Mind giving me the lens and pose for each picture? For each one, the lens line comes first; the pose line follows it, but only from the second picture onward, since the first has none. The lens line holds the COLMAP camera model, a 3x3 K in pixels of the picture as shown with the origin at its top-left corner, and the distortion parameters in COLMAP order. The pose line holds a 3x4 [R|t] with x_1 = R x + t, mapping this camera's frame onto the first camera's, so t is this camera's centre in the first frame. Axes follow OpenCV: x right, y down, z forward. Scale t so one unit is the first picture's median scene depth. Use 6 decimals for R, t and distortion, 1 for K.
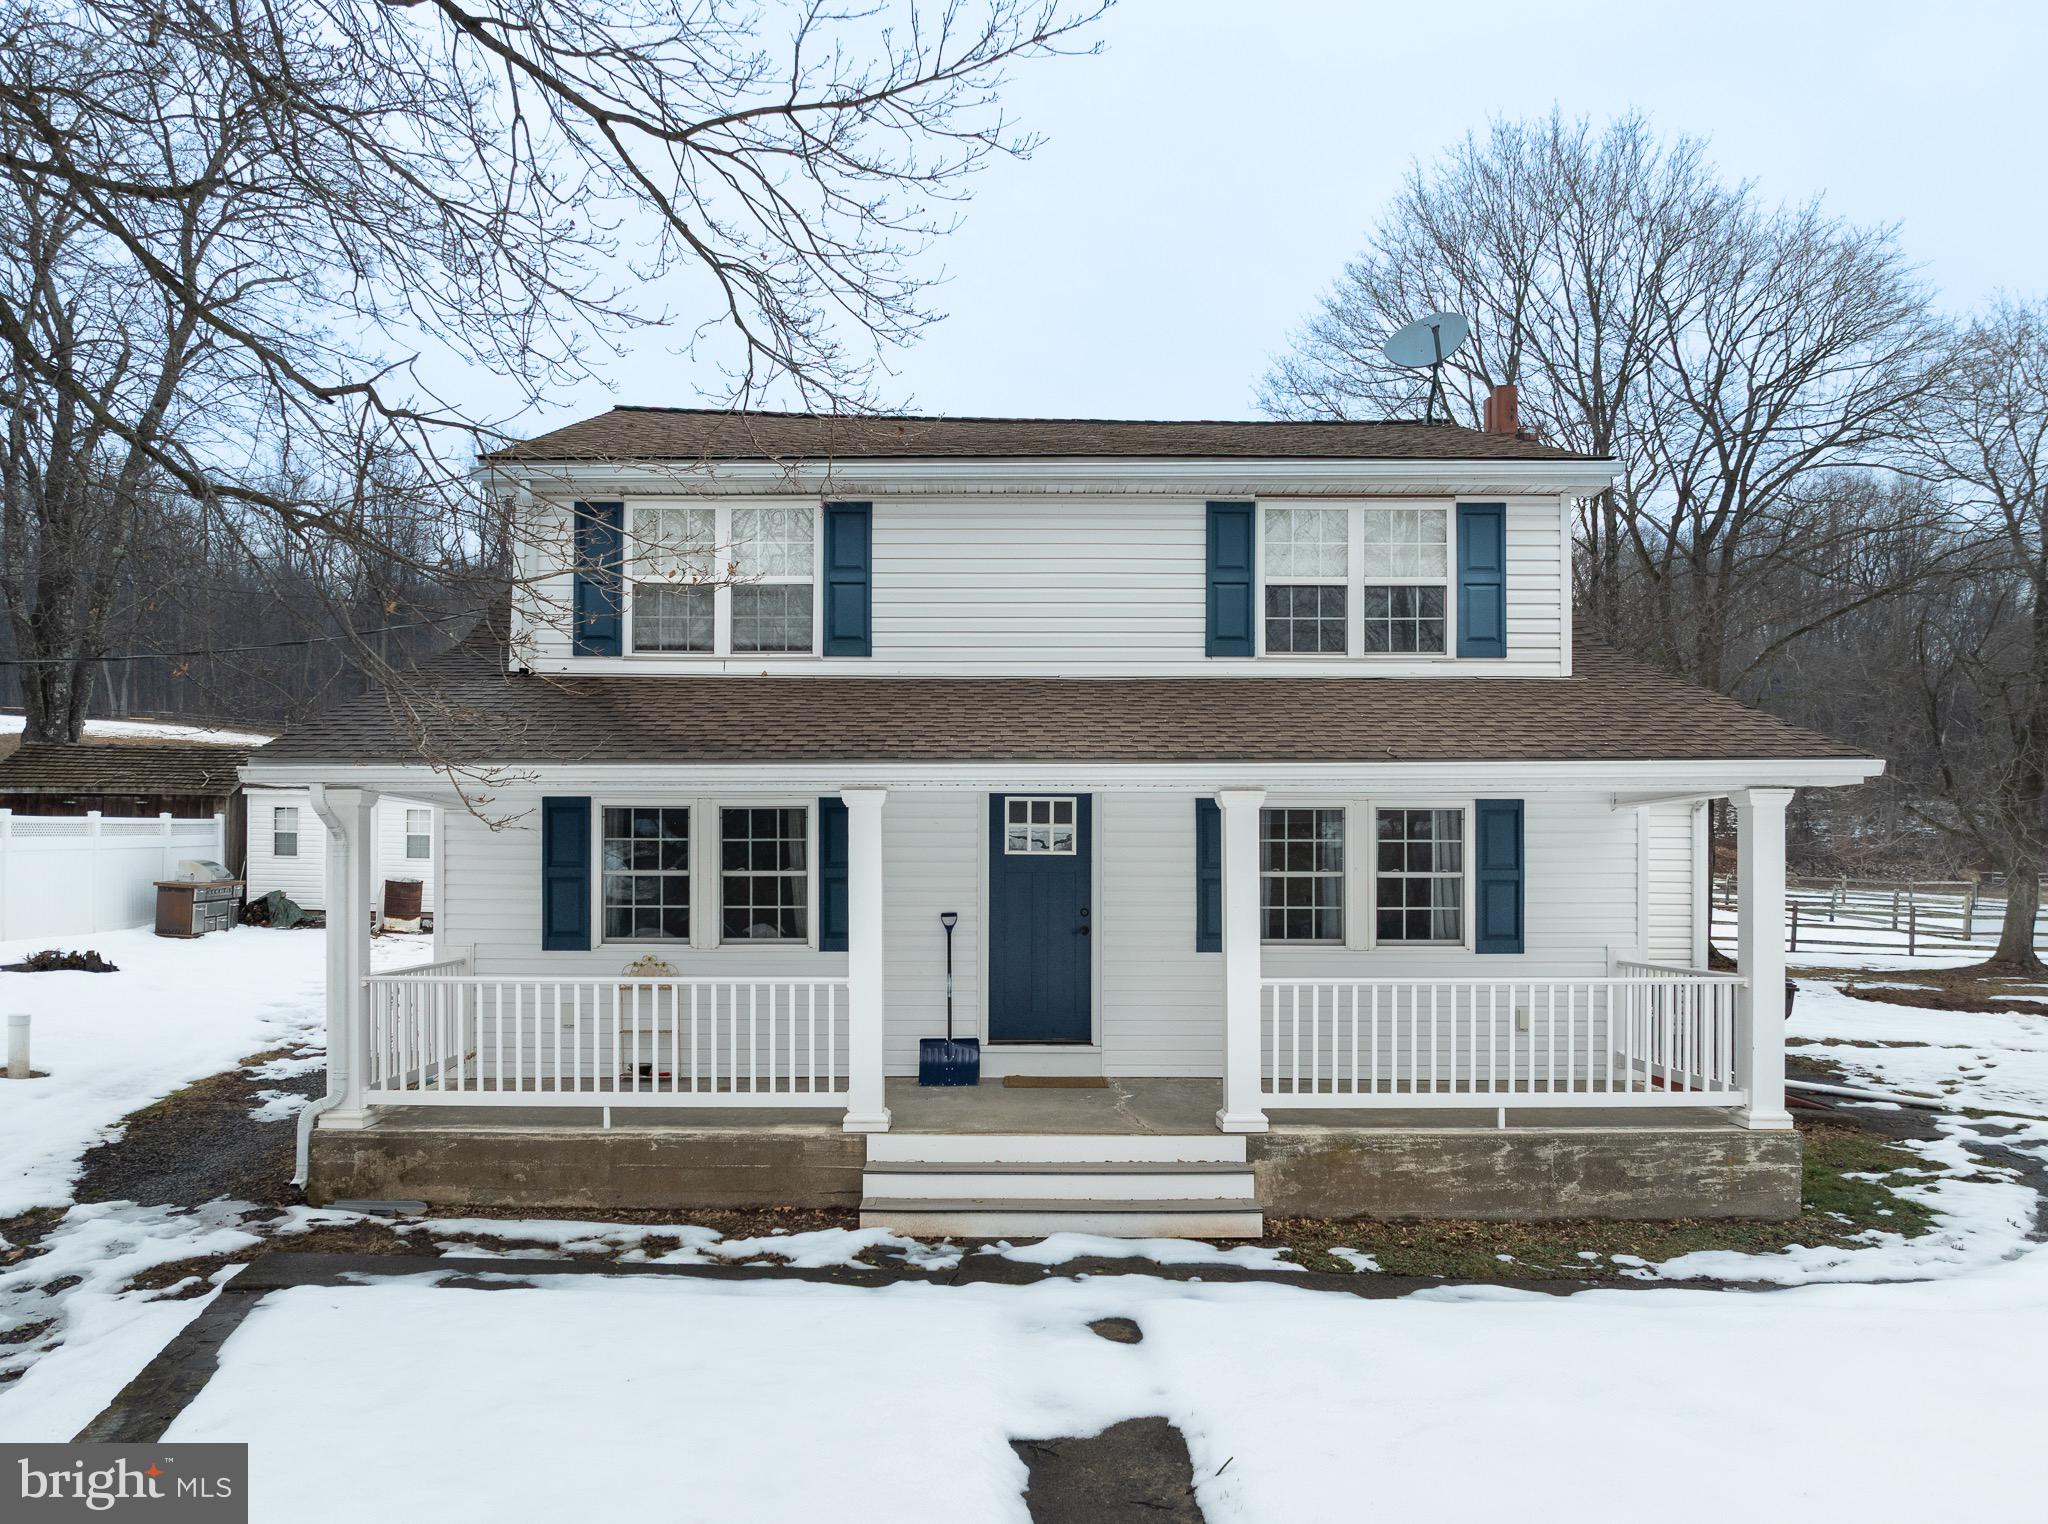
lens RADIAL K [[1476.9, 0, 1060.5], [0, 1476.9, 889.6], [0, 0, 1]] dist [-0.010276, -0.021285]
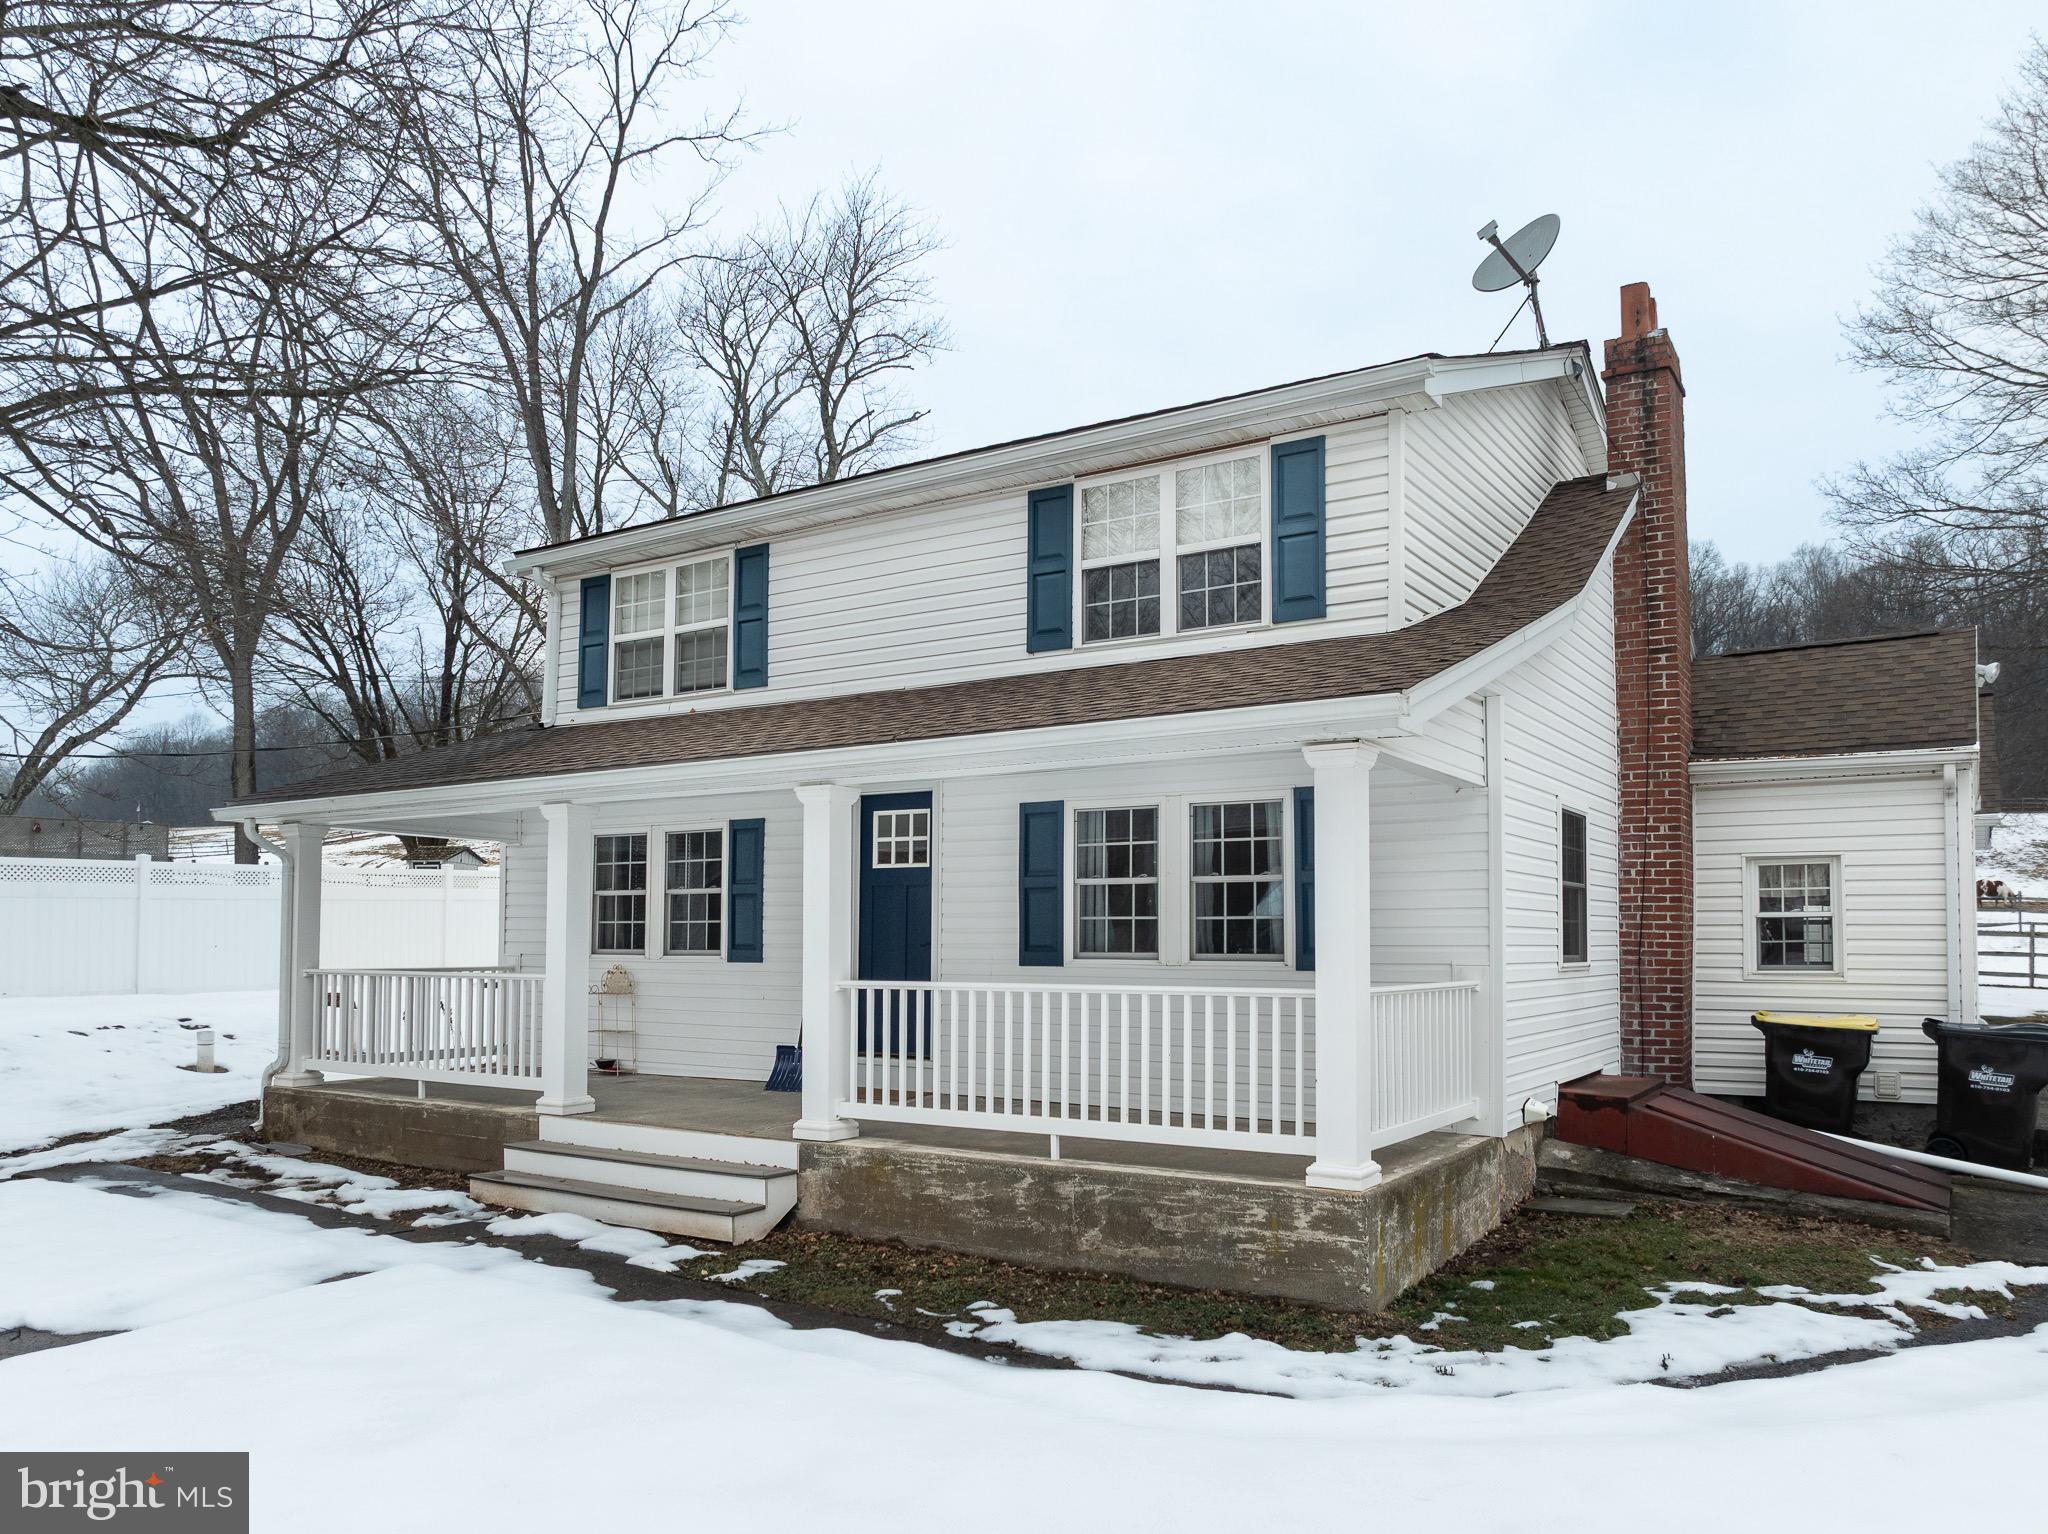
lens RADIAL K [[1476.9, 0, 1032.5], [0, 1476.9, 877.2], [0, 0, 1]] dist [-0.010276, -0.021285]
pose [[0.837172, -0.021712, -0.546509, 0.616803], [-0.004196, 0.998927, -0.046113, 0.029720], [0.546924, 0.040897, 0.836182, 0.213113]]
